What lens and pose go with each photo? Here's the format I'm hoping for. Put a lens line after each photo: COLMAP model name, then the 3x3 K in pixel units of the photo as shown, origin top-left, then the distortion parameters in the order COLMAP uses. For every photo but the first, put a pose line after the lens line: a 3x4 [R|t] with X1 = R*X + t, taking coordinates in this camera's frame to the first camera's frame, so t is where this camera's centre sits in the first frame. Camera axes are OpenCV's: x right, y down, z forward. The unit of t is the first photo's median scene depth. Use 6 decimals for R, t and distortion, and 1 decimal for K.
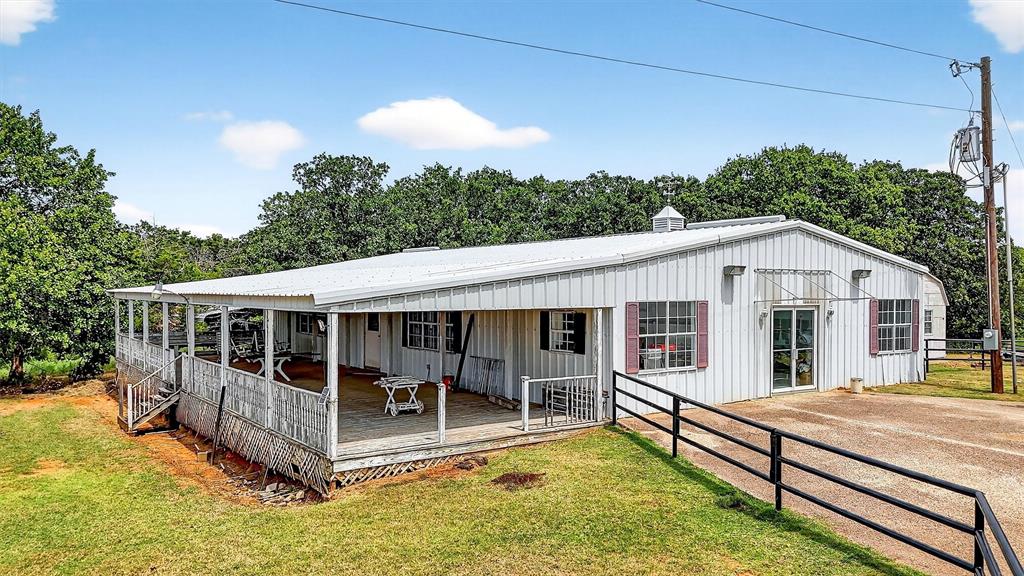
lens RADIAL K [[809.9, 0, 512.0], [0, 809.9, 288.0], [0, 0, 1]] dist [0.110687, -0.122173]
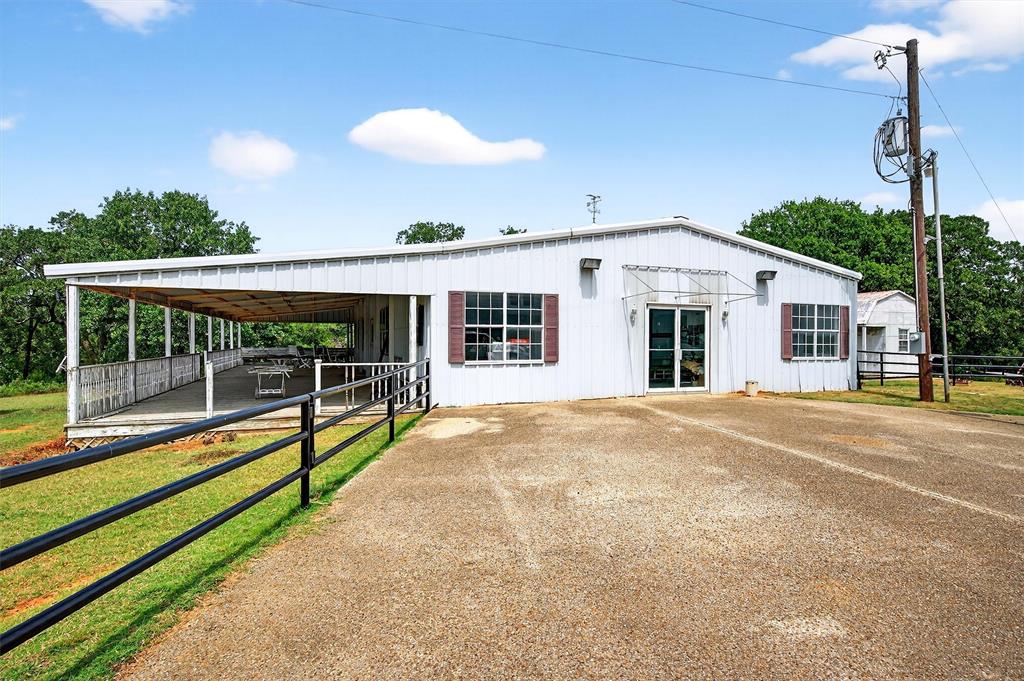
lens RADIAL K [[554.9, 0, 513.0], [0, 554.9, 337.1], [0, 0, 1]] dist [0.002903, 0.001092]
pose [[0.963332, -0.000200, -0.268312, 0.315941], [-0.002145, 0.999962, -0.008445, 0.062814], [0.268303, 0.008711, 0.963295, 0.289543]]
